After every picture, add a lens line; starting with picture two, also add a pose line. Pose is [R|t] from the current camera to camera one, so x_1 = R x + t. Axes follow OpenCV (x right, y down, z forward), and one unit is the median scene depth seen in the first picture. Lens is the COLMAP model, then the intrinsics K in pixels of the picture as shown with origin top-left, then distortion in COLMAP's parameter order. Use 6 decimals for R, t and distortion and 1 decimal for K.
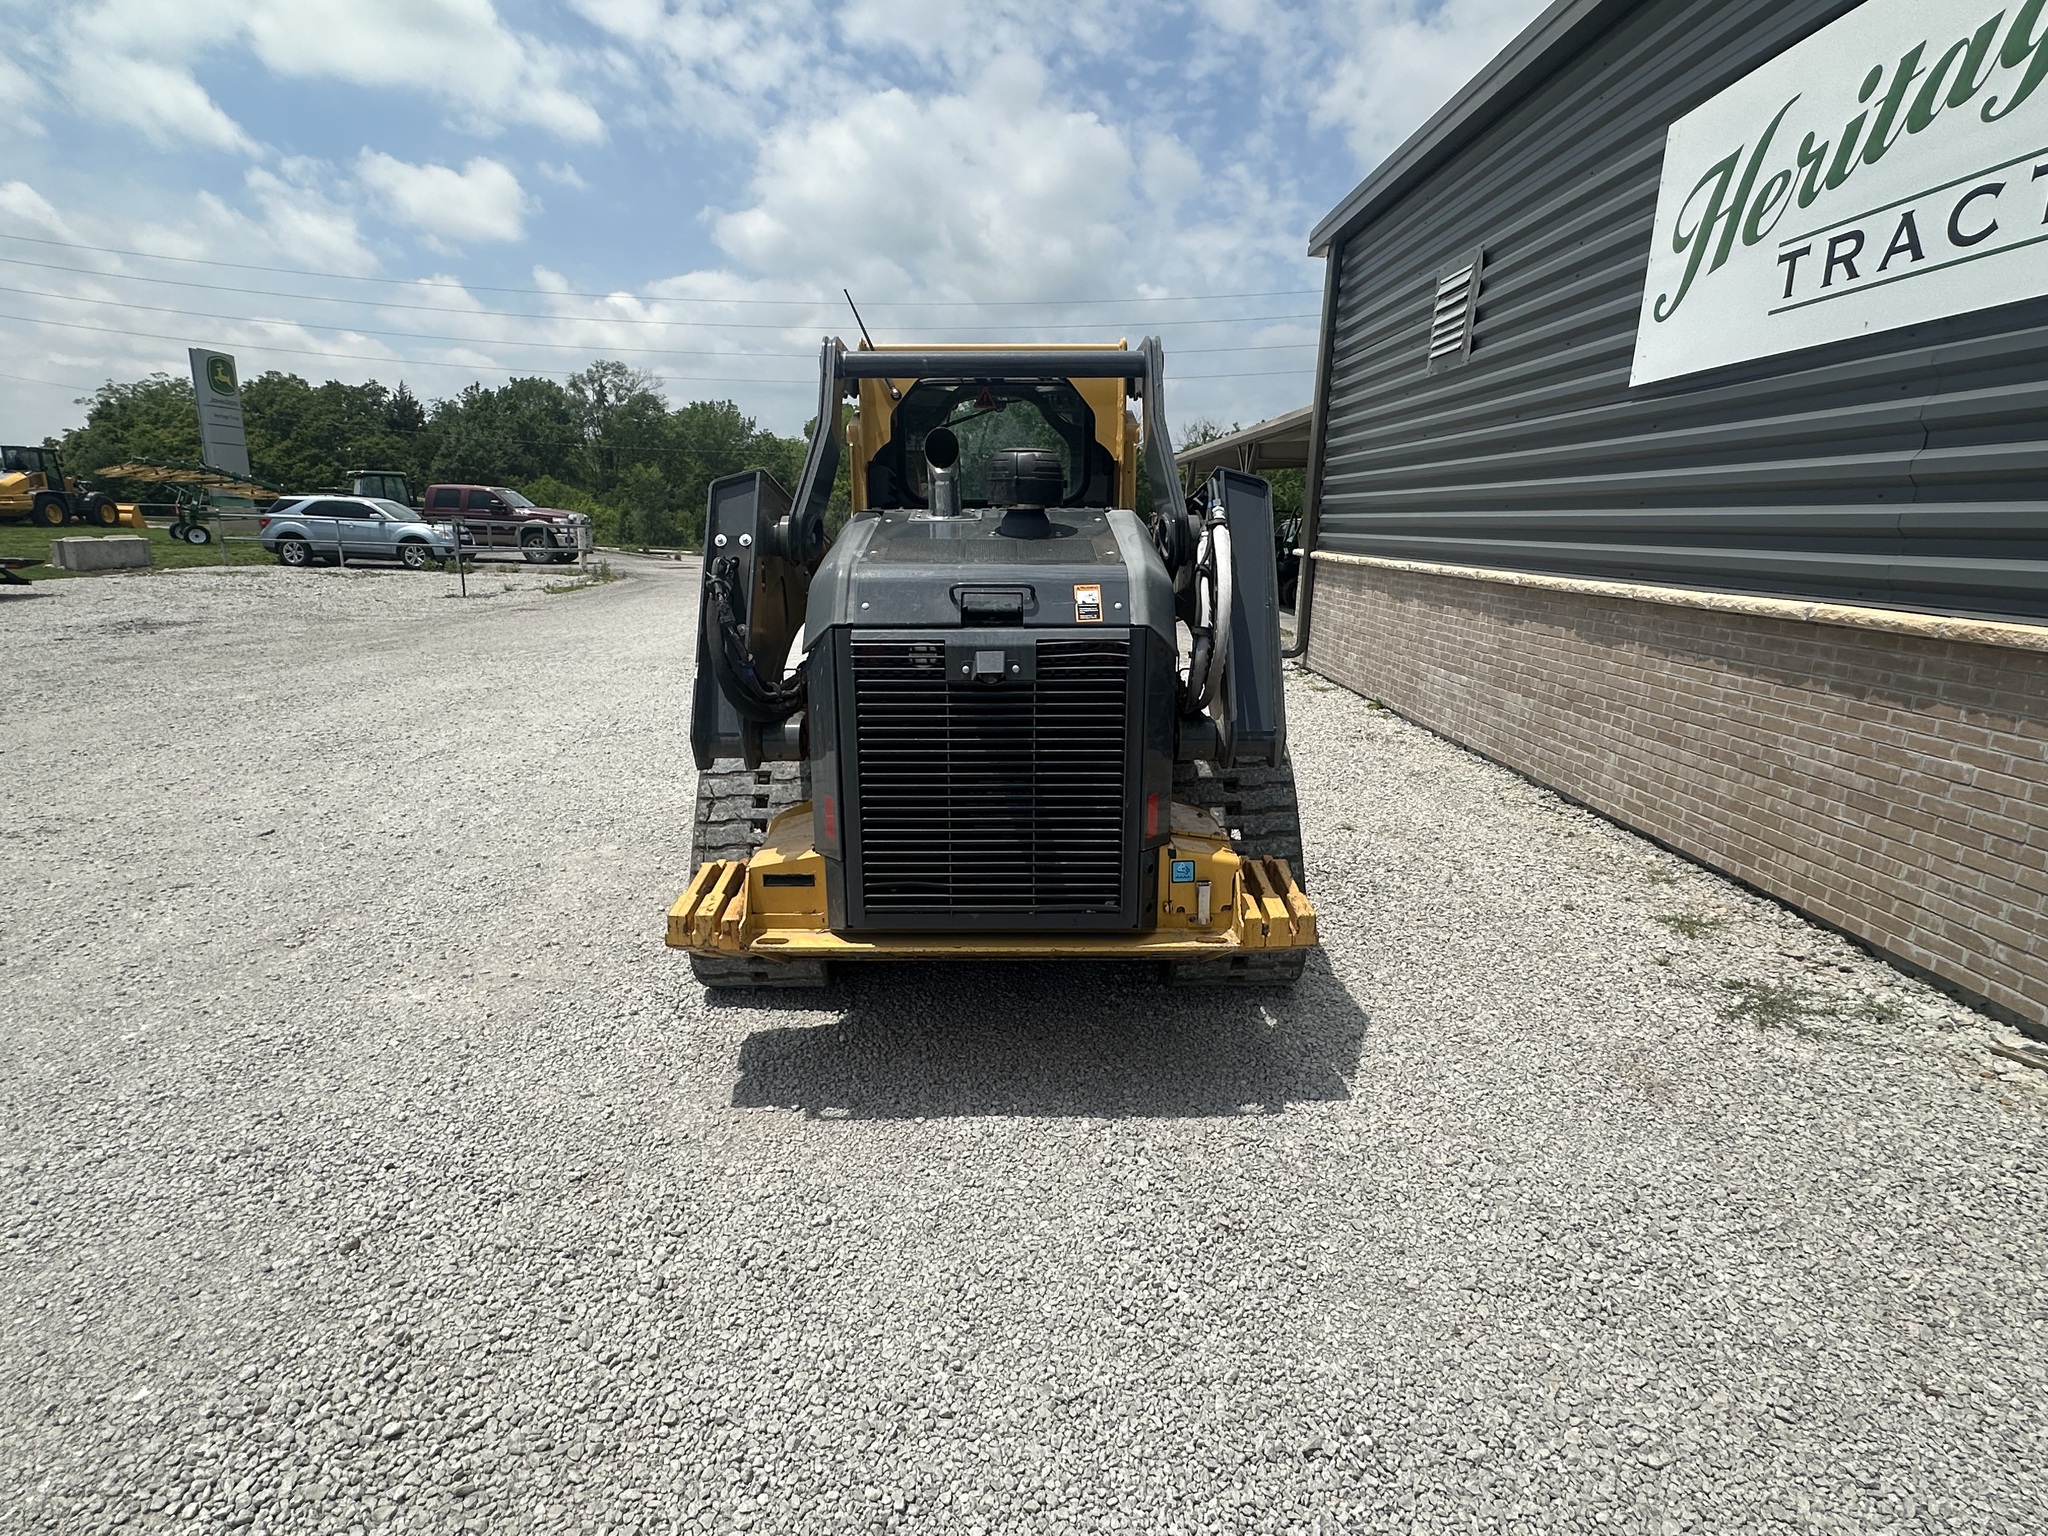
lens RADIAL K [[1064.5, 0, 1010.1], [0, 1064.5, 775.4], [0, 0, 1]] dist [-0.004101, 0.000940]
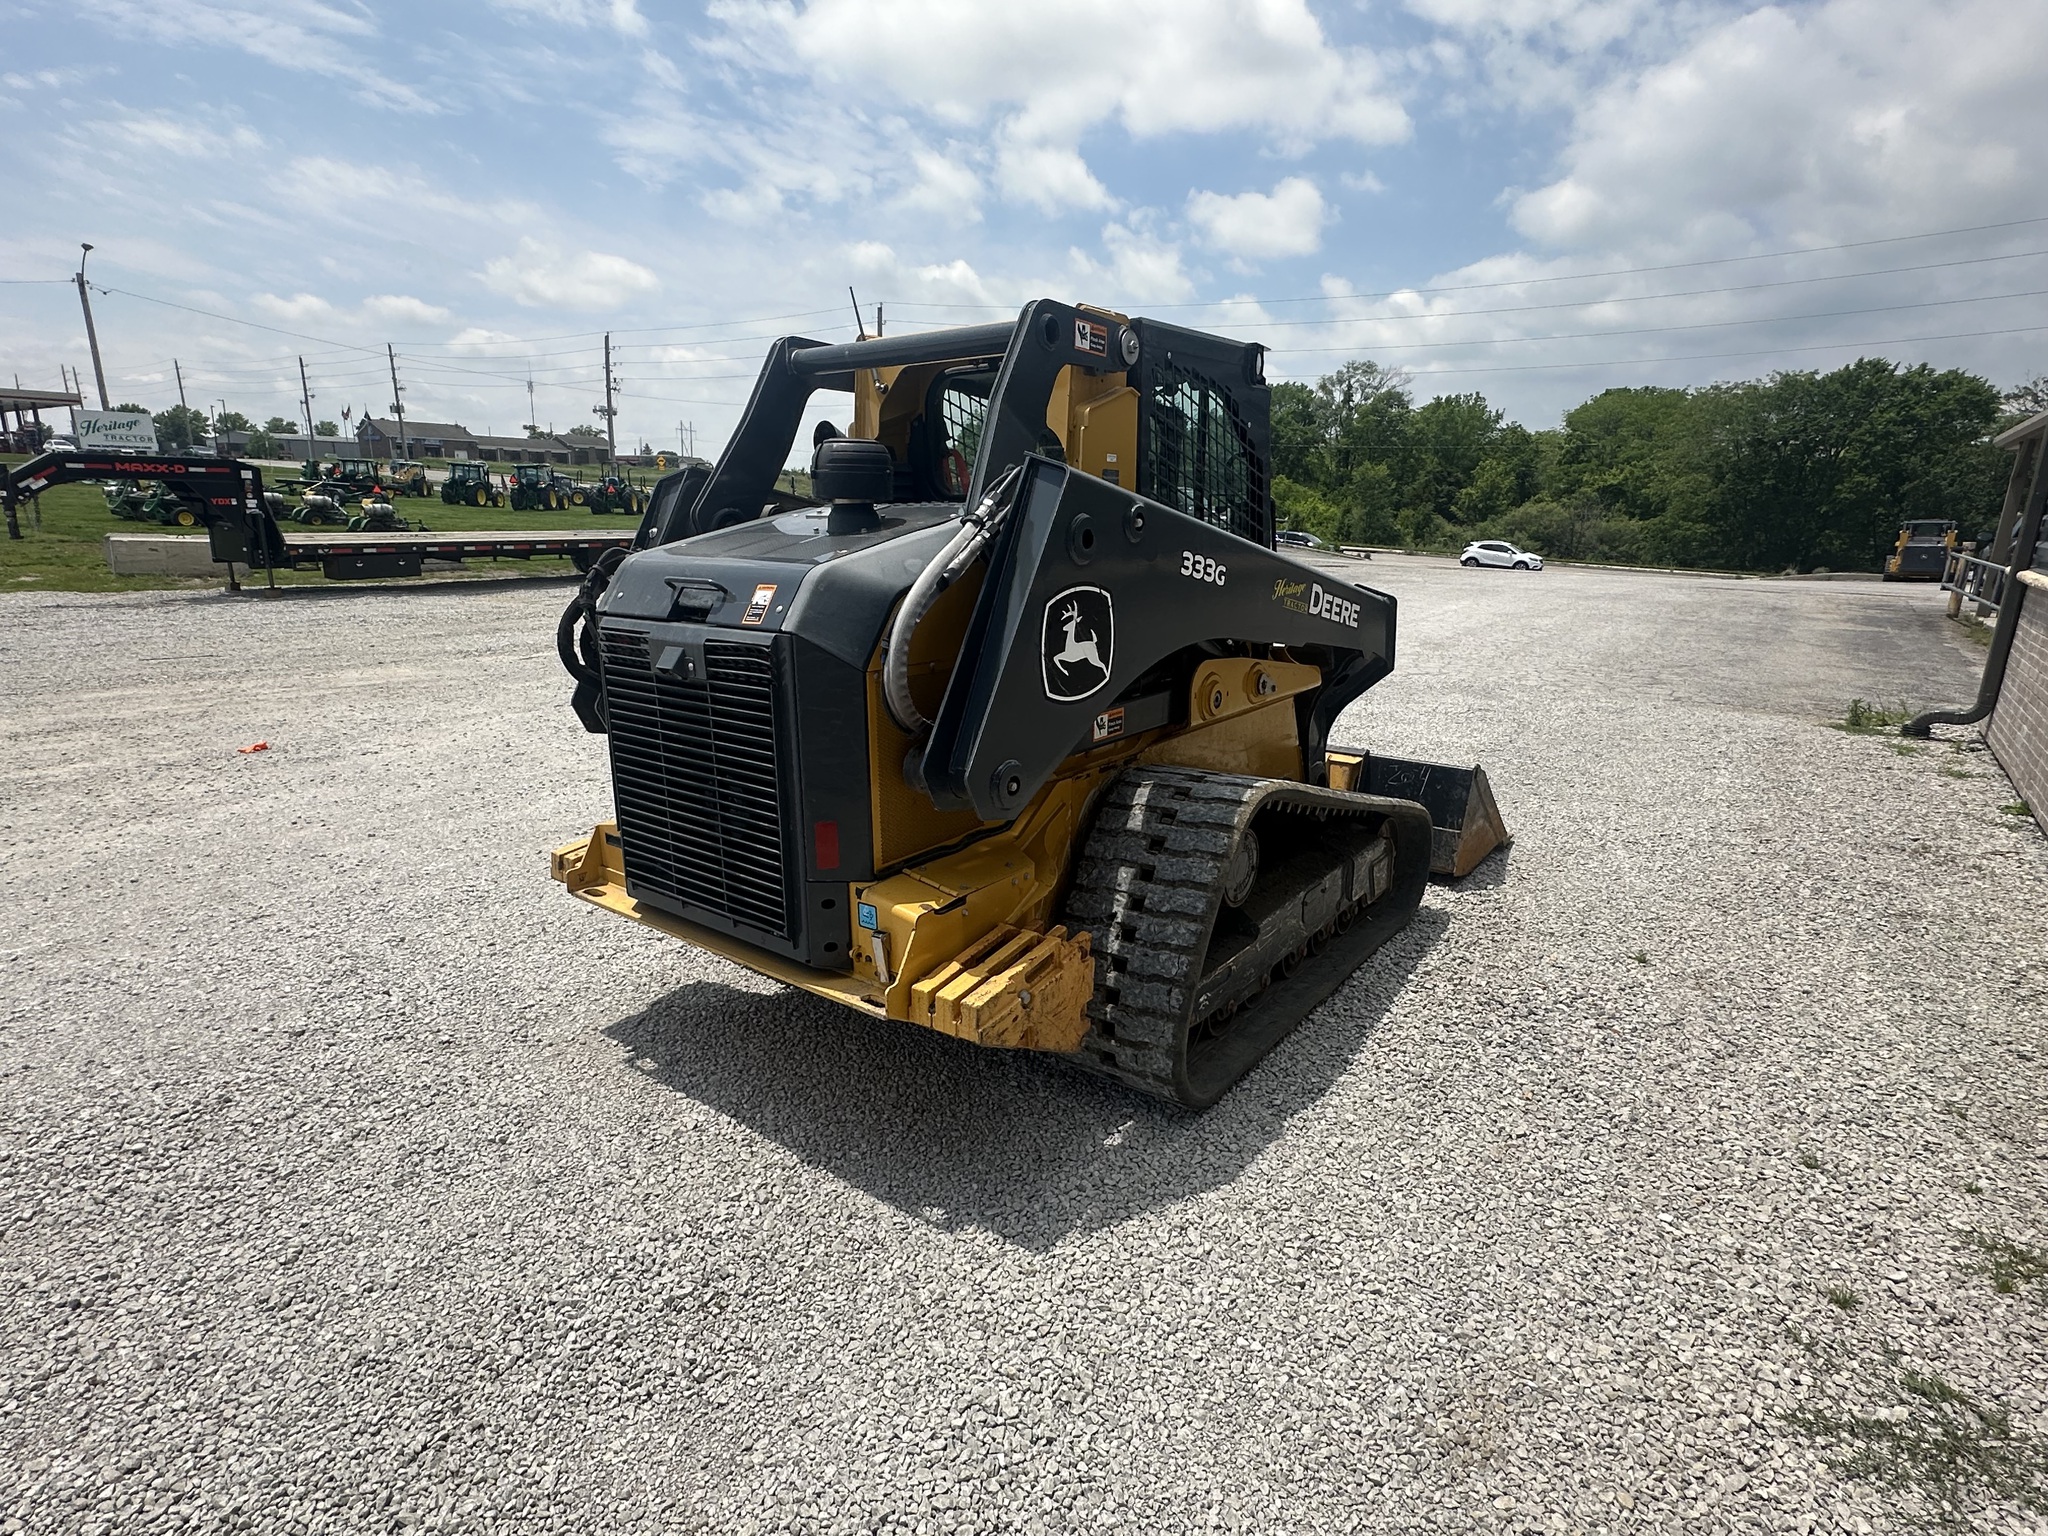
lens RADIAL K [[1062.9, 0, 1010.3], [0, 1062.9, 779.0], [0, 0, 1]] dist [-0.000780, -0.001381]
pose [[0.787579, 0.152482, -0.597050, 0.506003], [-0.149681, 0.987221, 0.054682, -0.057850], [0.597758, 0.046300, 0.800338, 0.240518]]
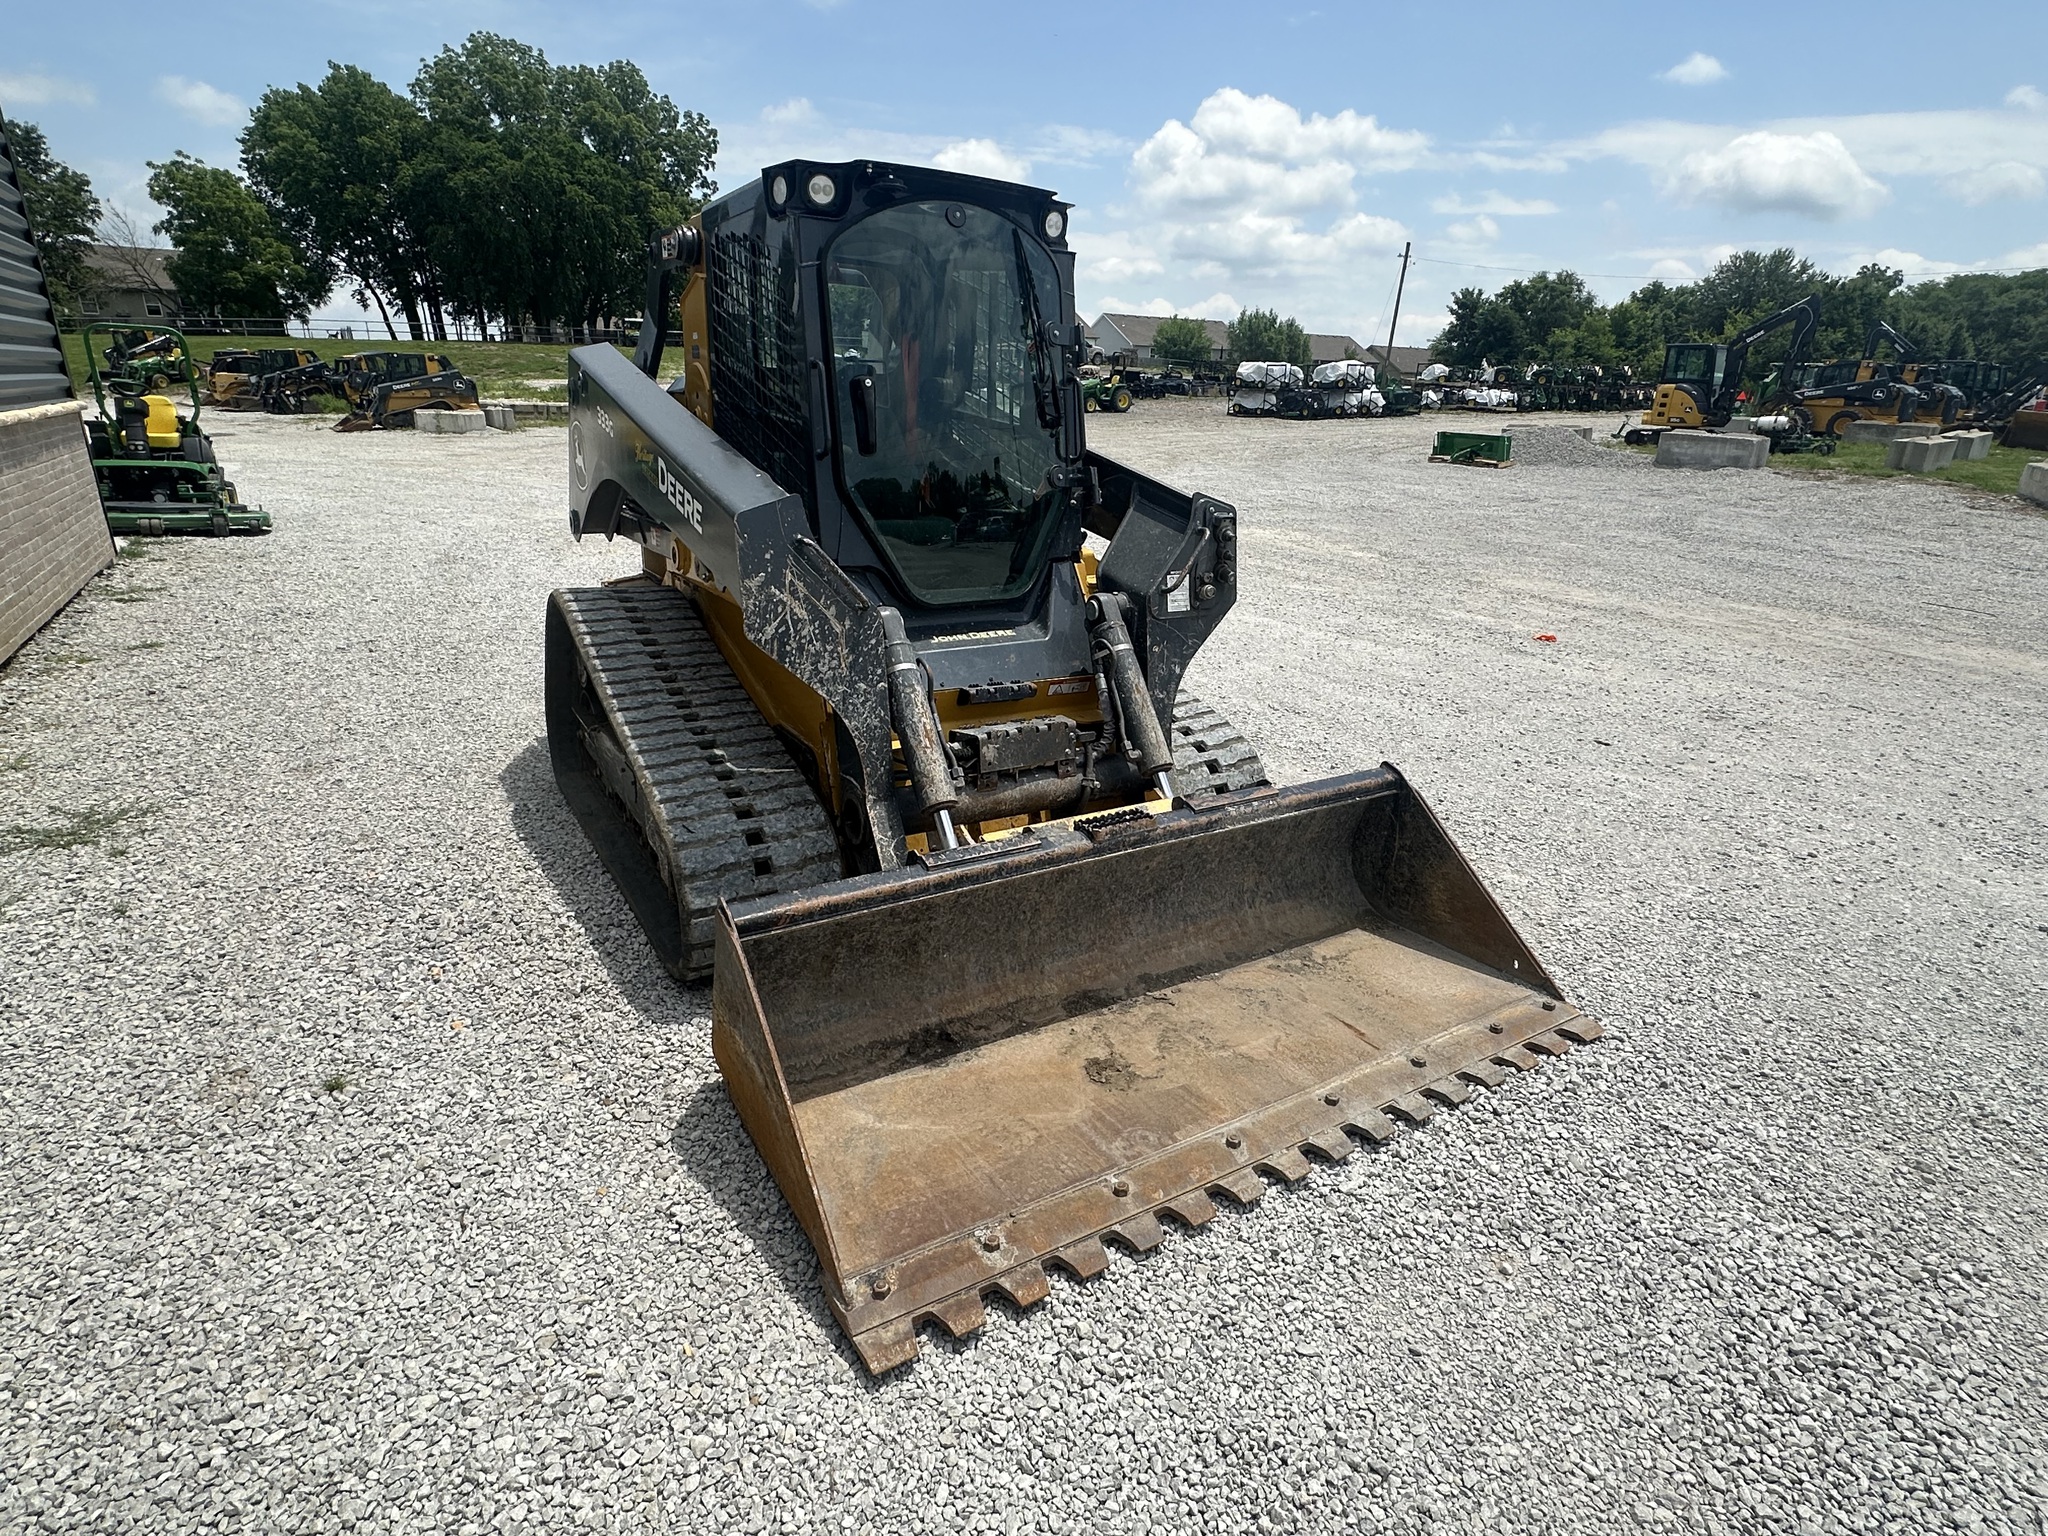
lens RADIAL K [[1059.7, 0, 1021.0], [0, 1059.7, 768.6], [0, 0, 1]] dist [-0.002069, -0.000253]
pose [[-0.853160, 0.134744, -0.503946, 0.361847], [-0.163398, 0.848418, 0.503476, -0.429048], [0.495397, 0.511890, -0.701819, 1.800024]]
